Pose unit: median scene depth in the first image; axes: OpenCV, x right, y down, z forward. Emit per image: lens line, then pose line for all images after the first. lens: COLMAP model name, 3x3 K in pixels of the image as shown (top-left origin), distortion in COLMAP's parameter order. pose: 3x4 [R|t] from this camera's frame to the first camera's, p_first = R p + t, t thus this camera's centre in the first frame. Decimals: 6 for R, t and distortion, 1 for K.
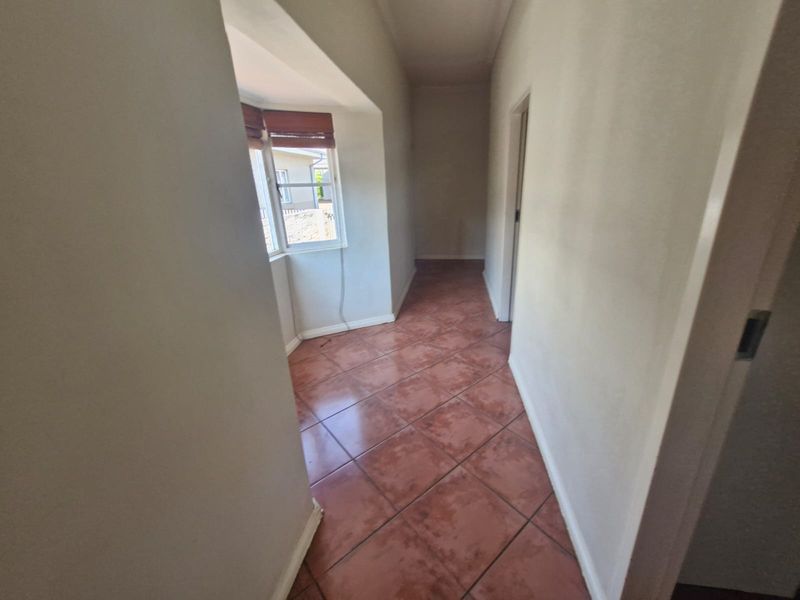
lens RADIAL K [[316.9, 0, 425.2], [0, 316.9, 283.5], [0, 0, 1]] dist [0.000694, -0.000323]
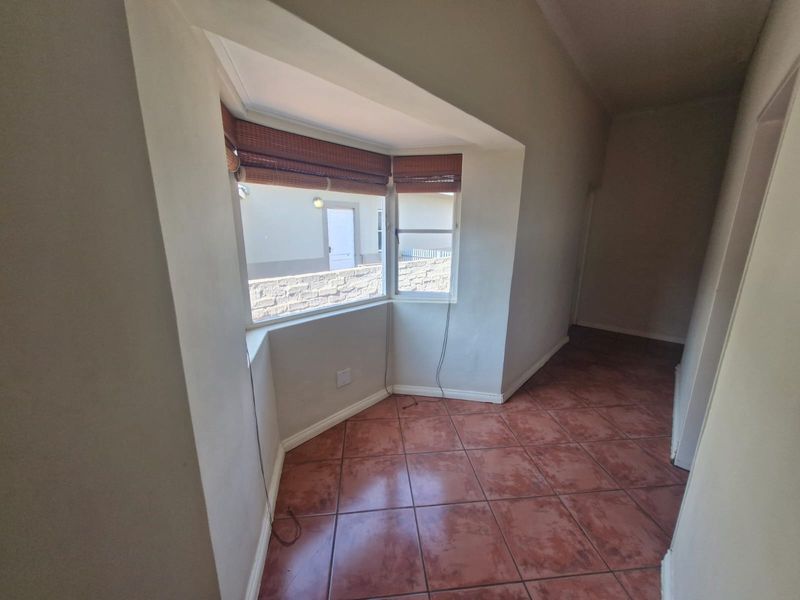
lens RADIAL K [[316.9, 0, 399.2], [0, 316.9, 299.0], [0, 0, 1]] dist [0.000694, -0.000323]
pose [[0.815042, 0.154725, -0.558361, 0.109780], [-0.201979, 0.979108, -0.023513, -0.077523], [0.543057, 0.131942, 0.829265, 0.208098]]
